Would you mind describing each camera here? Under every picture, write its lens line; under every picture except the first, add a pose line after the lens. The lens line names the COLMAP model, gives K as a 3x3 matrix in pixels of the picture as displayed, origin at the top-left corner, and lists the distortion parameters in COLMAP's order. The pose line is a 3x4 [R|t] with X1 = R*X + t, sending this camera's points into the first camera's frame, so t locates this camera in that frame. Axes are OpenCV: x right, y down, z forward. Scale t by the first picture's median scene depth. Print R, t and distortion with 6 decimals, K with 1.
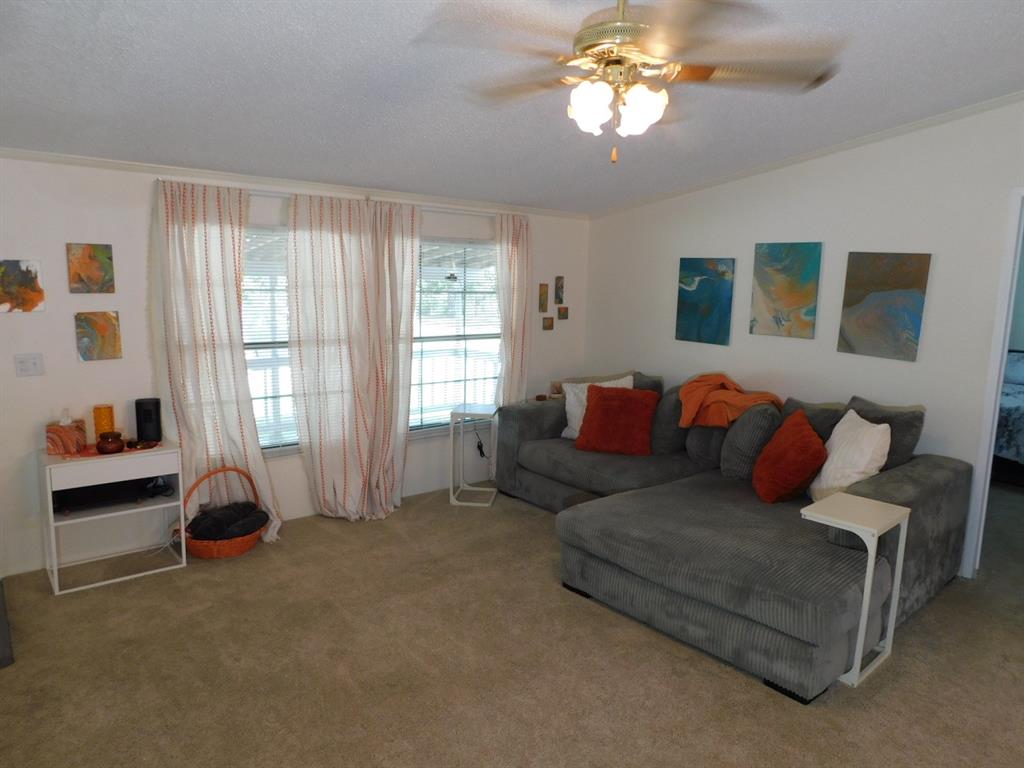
lens RADIAL K [[670.7, 0, 512.2], [0, 670.7, 387.1], [0, 0, 1]] dist [-0.046022, 0.011905]
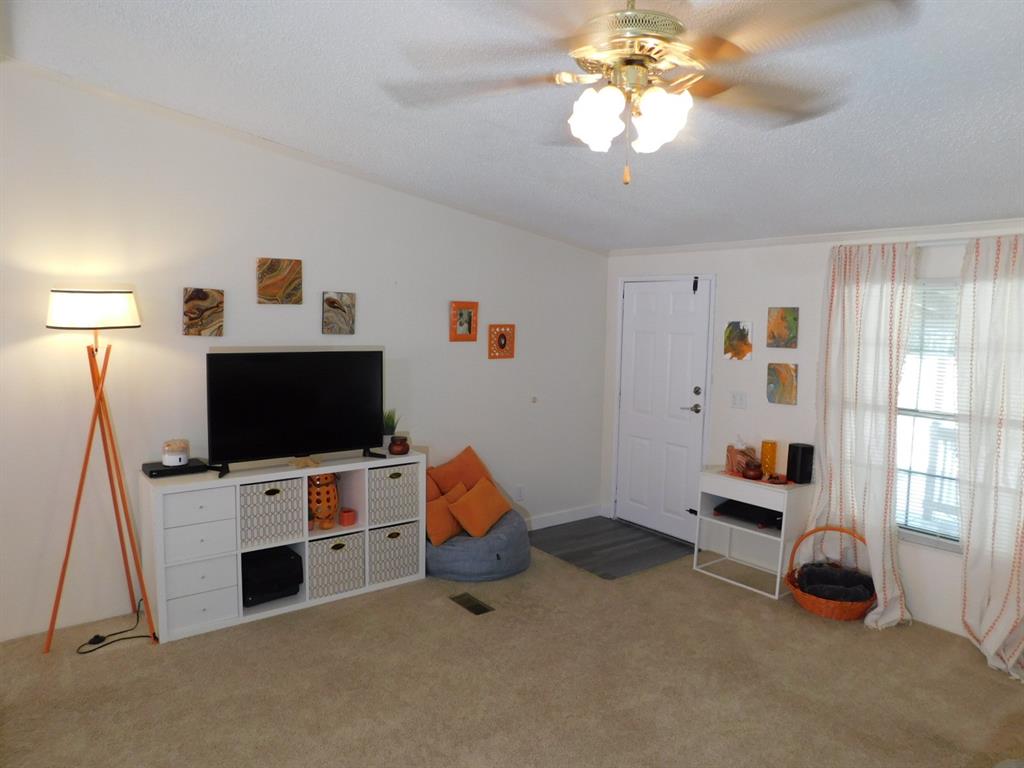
lens RADIAL K [[670.7, 0, 509.3], [0, 670.7, 385.2], [0, 0, 1]] dist [-0.046022, 0.011905]
pose [[-0.036568, 0.071712, -0.996755, 0.591652], [-0.176210, 0.981331, 0.077067, -0.081323], [0.983673, 0.178457, -0.023249, 0.547981]]
